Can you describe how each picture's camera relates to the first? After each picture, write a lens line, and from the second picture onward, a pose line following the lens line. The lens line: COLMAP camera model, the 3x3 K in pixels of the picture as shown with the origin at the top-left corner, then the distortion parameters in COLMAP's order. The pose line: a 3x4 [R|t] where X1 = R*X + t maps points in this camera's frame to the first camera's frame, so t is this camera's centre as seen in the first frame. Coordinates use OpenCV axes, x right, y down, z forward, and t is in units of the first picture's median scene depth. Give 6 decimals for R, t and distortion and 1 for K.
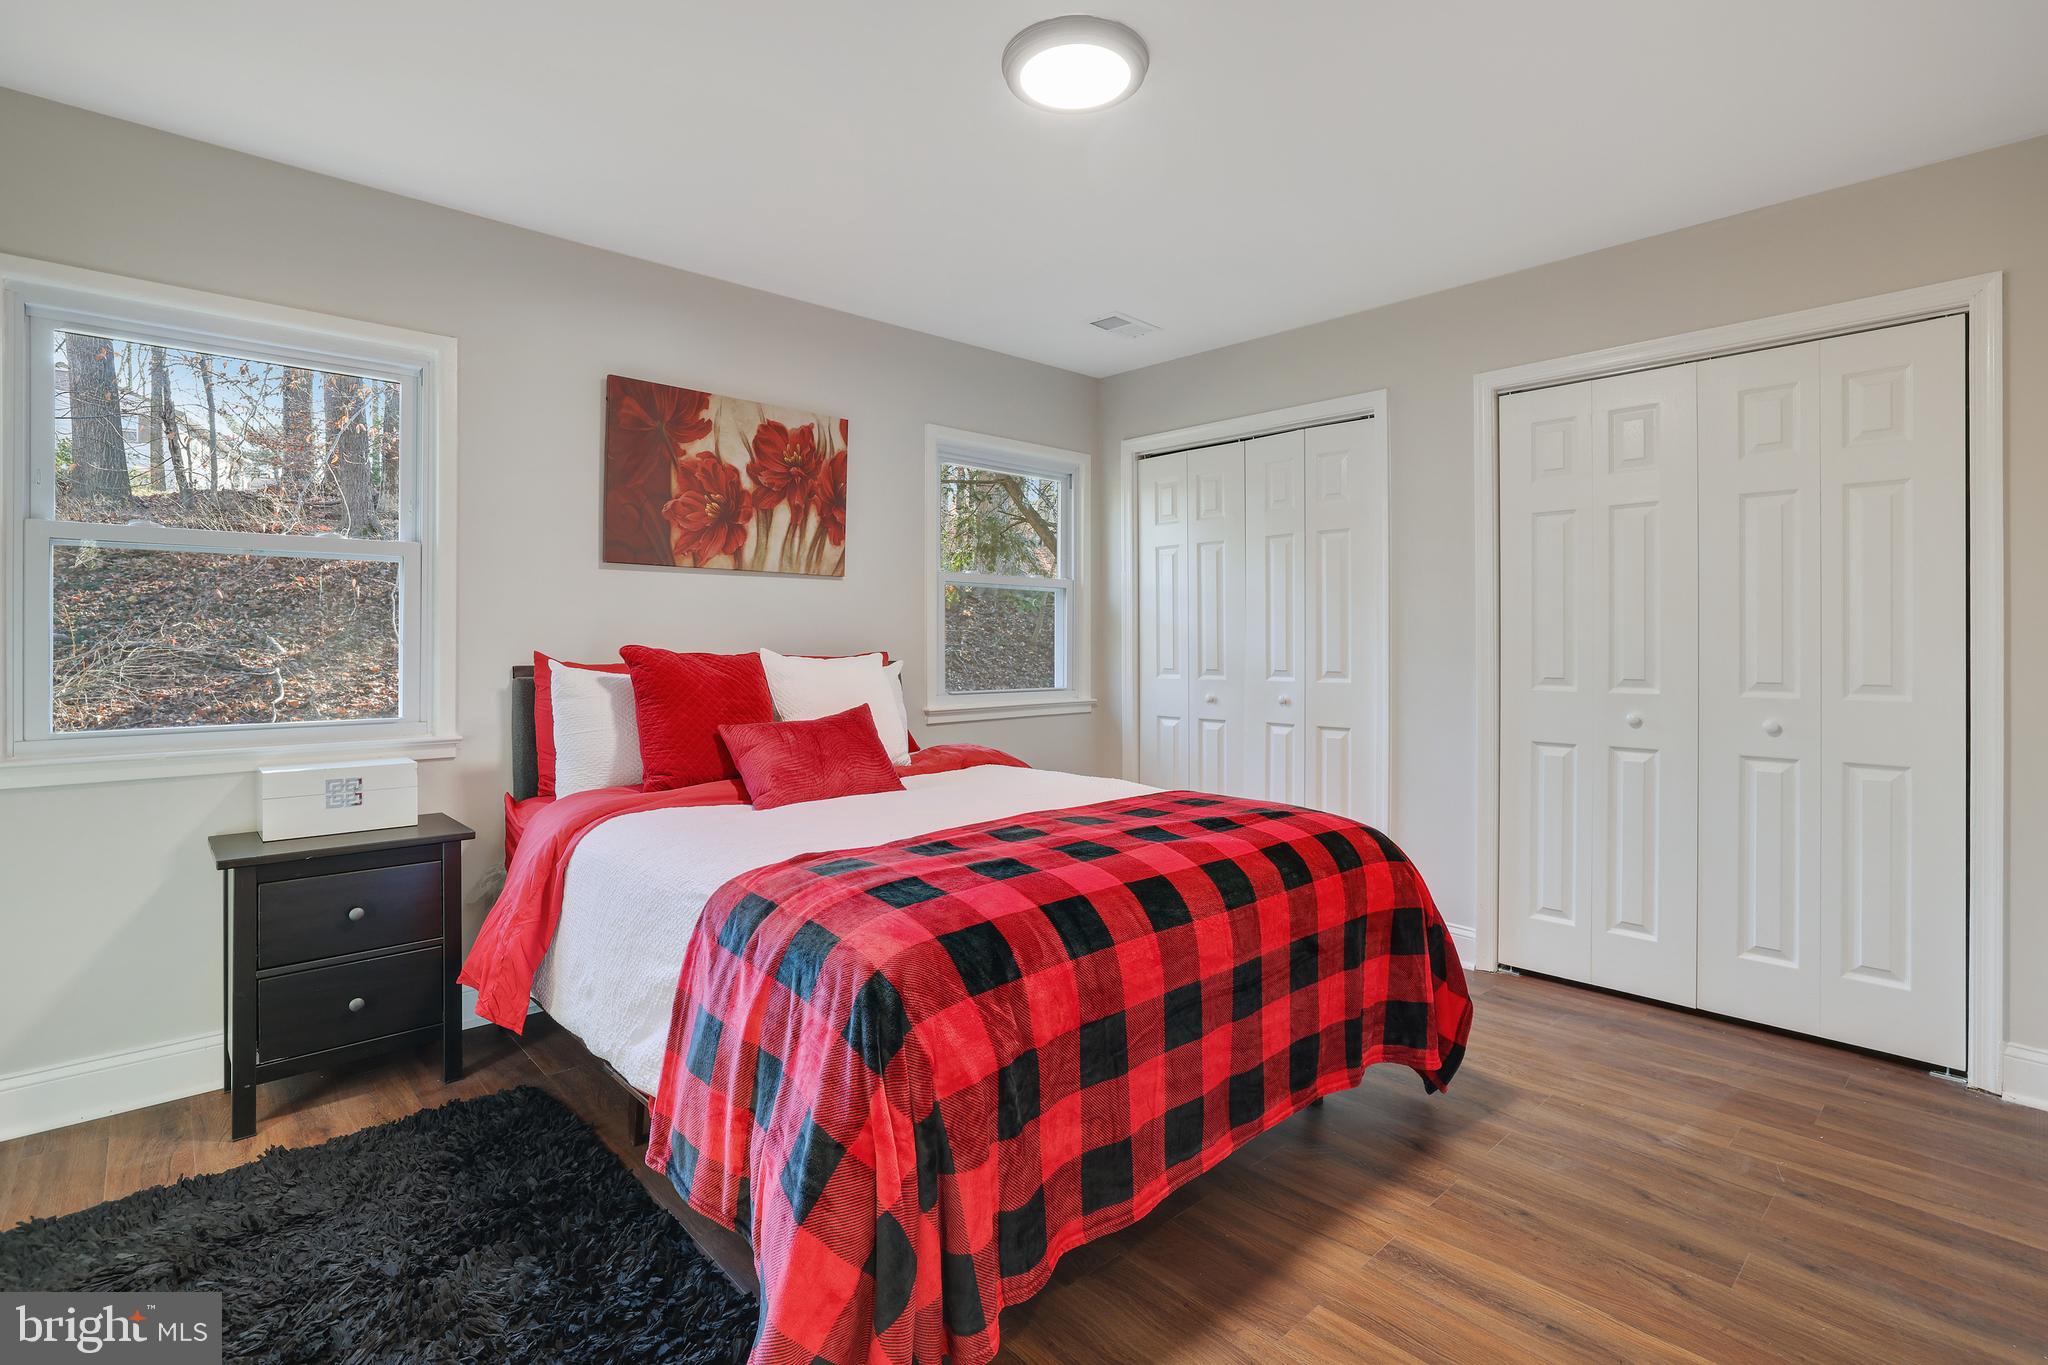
lens RADIAL K [[929.4, 0, 1053.1], [0, 929.4, 632.6], [0, 0, 1]] dist [-0.019500, 0.001197]
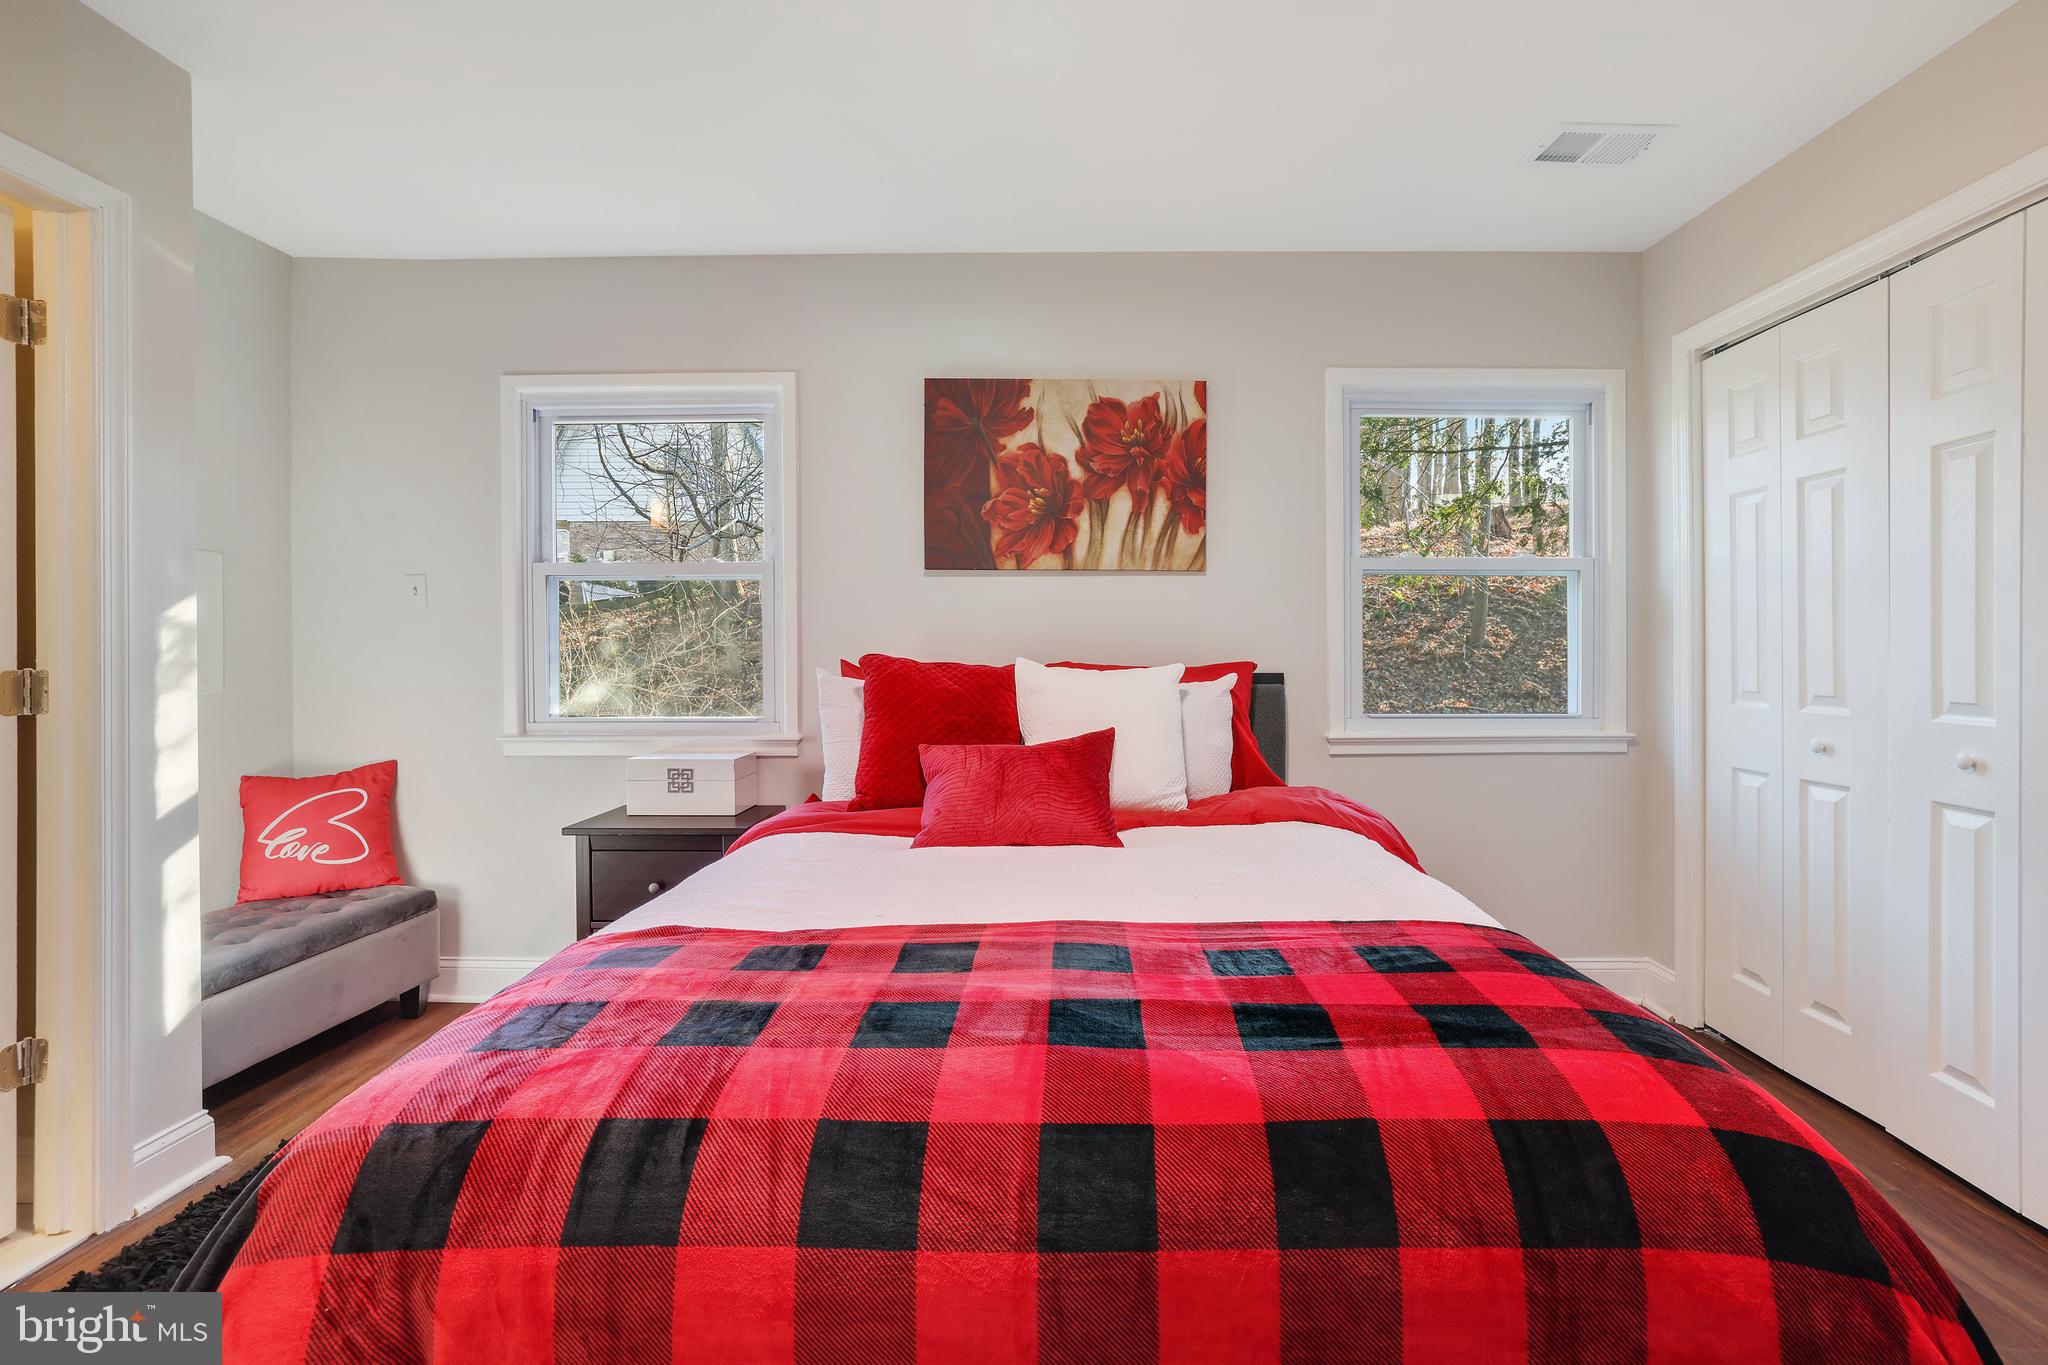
lens RADIAL K [[897.5, 0, 1072.8], [0, 897.5, 651.9], [0, 0, 1]] dist [-0.030661, 0.008256]
pose [[0.735522, 0.002224, -0.677498, 0.248913], [0.009225, 0.999869, 0.013297, 0.000670], [0.677438, -0.016030, 0.735405, 0.353294]]
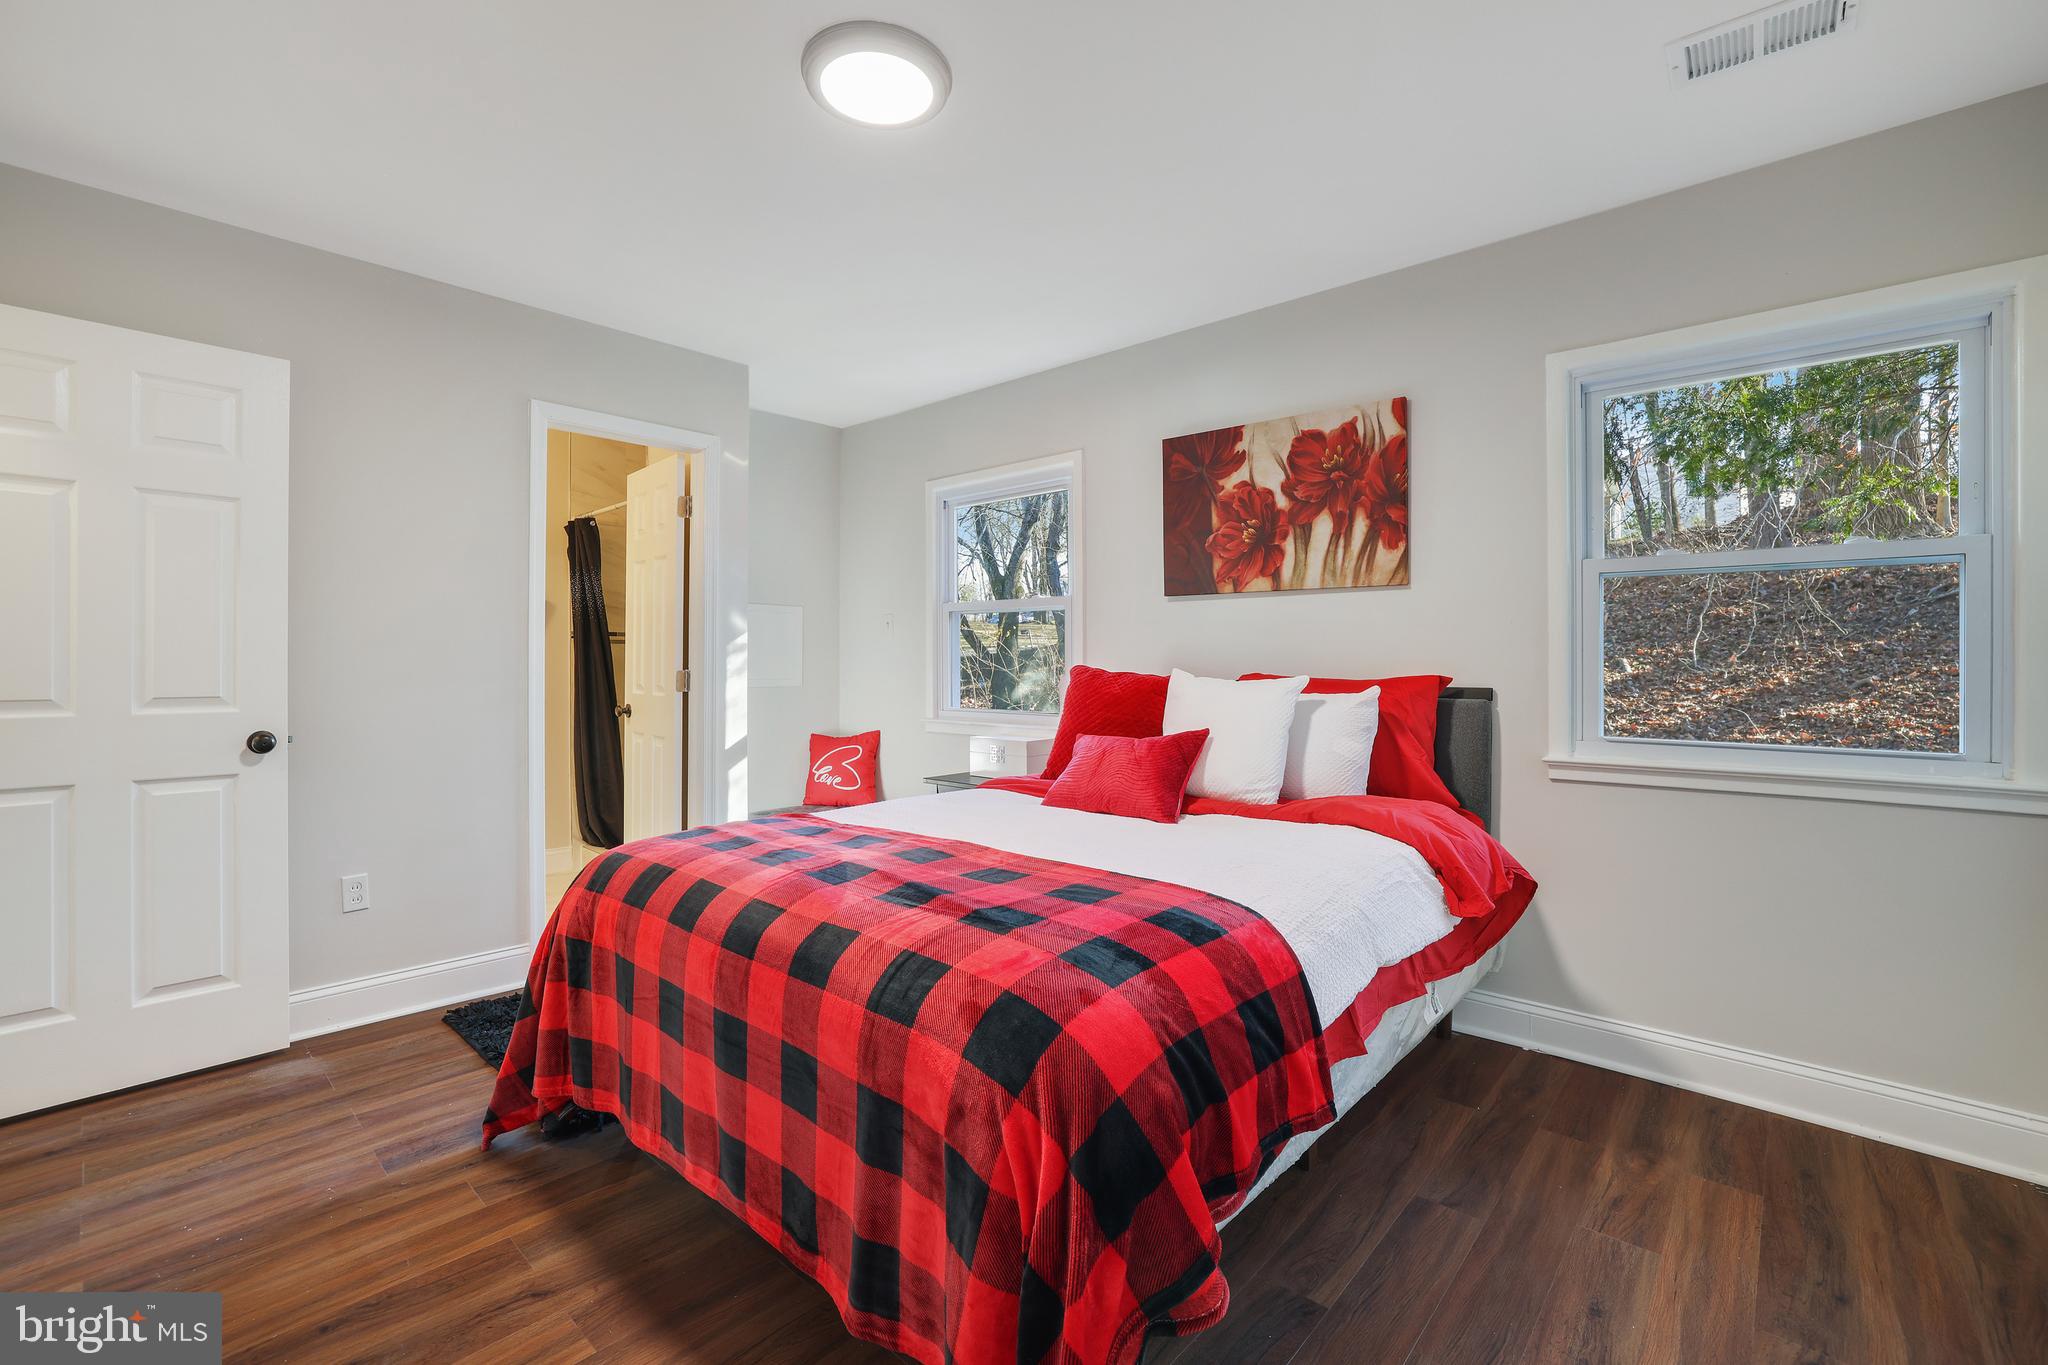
lens RADIAL K [[897.5, 0, 1035.0], [0, 897.5, 666.0], [0, 0, 1]] dist [-0.030661, 0.008256]
pose [[0.099522, 0.008329, -0.995000, 0.583827], [0.012977, 0.999869, 0.009668, 0.001025], [0.994951, -0.013875, 0.099401, 0.629922]]
